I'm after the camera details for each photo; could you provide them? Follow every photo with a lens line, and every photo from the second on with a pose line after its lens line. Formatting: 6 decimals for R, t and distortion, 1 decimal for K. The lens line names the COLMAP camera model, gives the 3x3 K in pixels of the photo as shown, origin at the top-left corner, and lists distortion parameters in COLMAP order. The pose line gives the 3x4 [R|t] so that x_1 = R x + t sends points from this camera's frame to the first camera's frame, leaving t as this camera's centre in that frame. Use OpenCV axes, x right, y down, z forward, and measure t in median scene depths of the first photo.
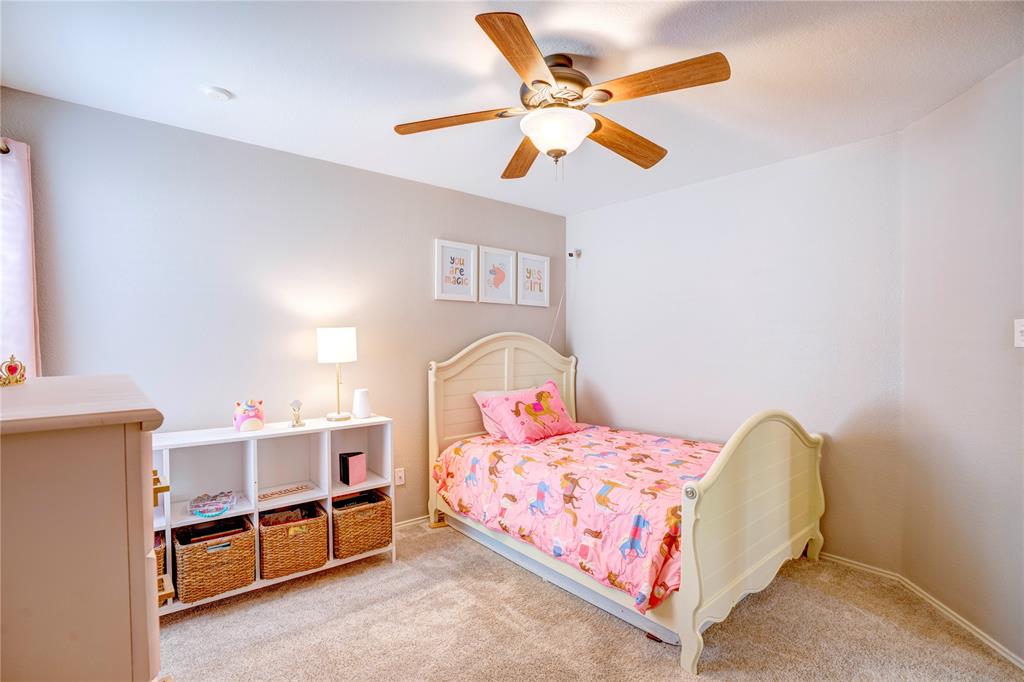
lens RADIAL K [[472.6, 0, 510.1], [0, 472.6, 346.0], [0, 0, 1]] dist [-0.068309, 0.027447]
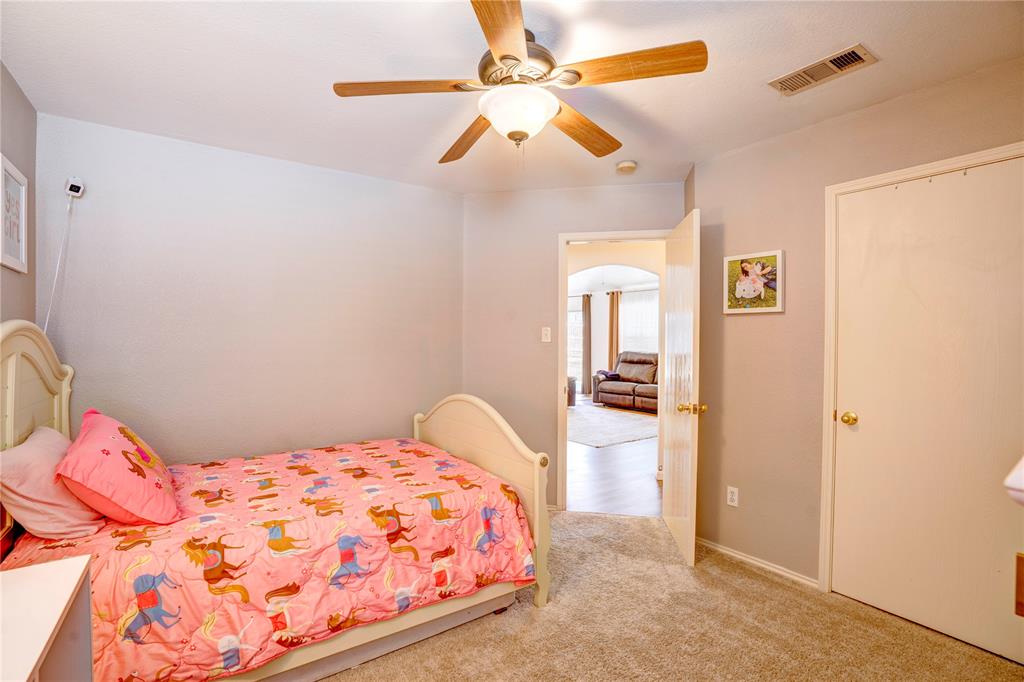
lens RADIAL K [[472.6, 0, 510.1], [0, 472.6, 346.0], [0, 0, 1]] dist [-0.068309, 0.027447]
pose [[0.087946, -0.012332, 0.996049, -0.611330], [0.008512, 0.999896, 0.011628, -0.005580], [-0.996089, 0.007456, 0.088042, 0.692181]]
